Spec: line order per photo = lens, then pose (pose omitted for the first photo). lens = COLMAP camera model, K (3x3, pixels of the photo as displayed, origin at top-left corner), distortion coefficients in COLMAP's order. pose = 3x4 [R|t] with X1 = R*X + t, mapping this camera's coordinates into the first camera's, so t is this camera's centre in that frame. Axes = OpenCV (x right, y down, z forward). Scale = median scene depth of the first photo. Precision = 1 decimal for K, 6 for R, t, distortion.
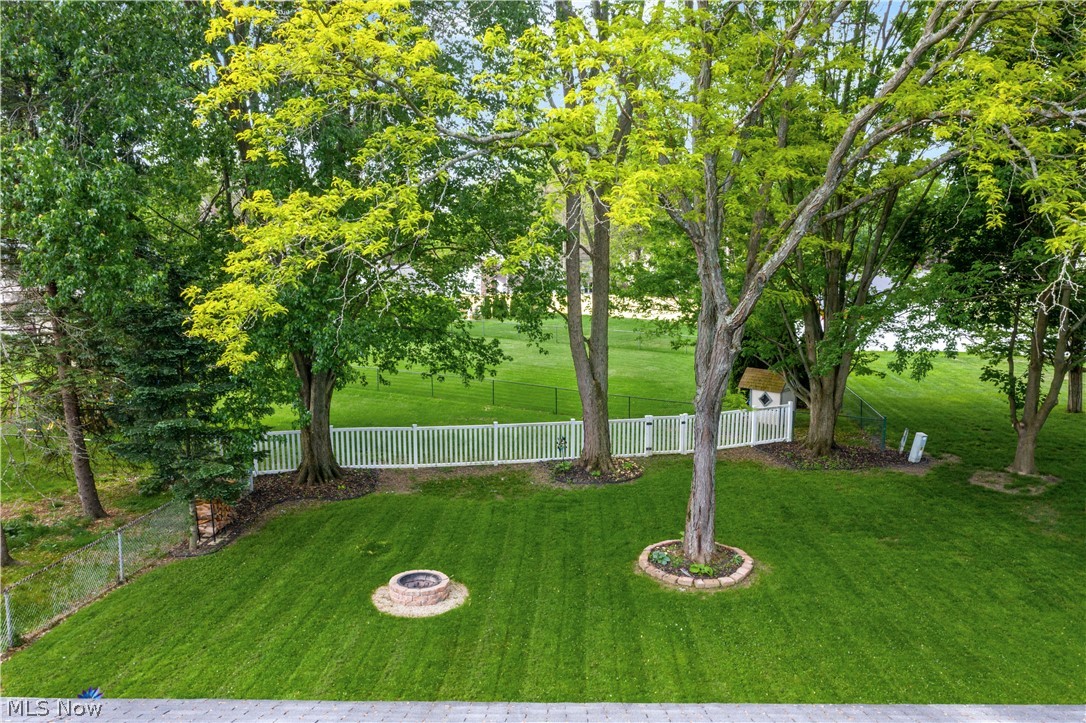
lens RADIAL K [[913.7, 0, 523.5], [0, 913.7, 345.5], [0, 0, 1]] dist [0.000522, 0.006706]
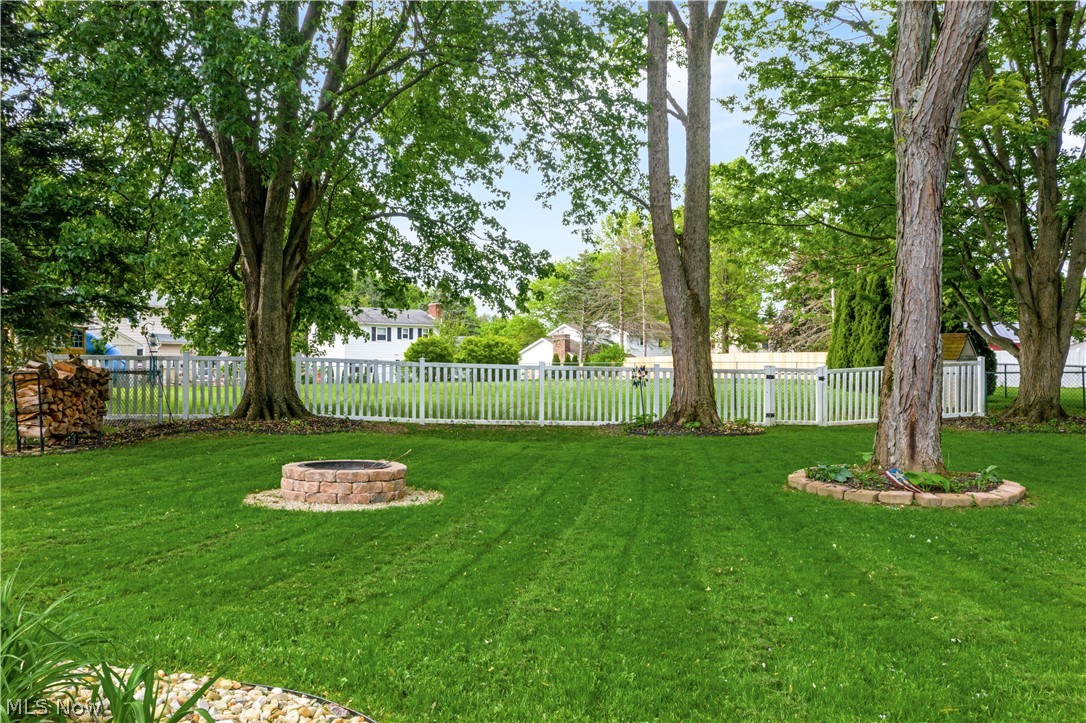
lens RADIAL K [[913.7, 0, 523.5], [0, 913.7, 345.5], [0, 0, 1]] dist [0.000522, 0.006706]
pose [[0.996143, 0.008909, -0.087292, 0.015793], [-0.020636, 0.990715, -0.134380, 0.171080], [0.085284, 0.135663, 0.987078, 0.342614]]
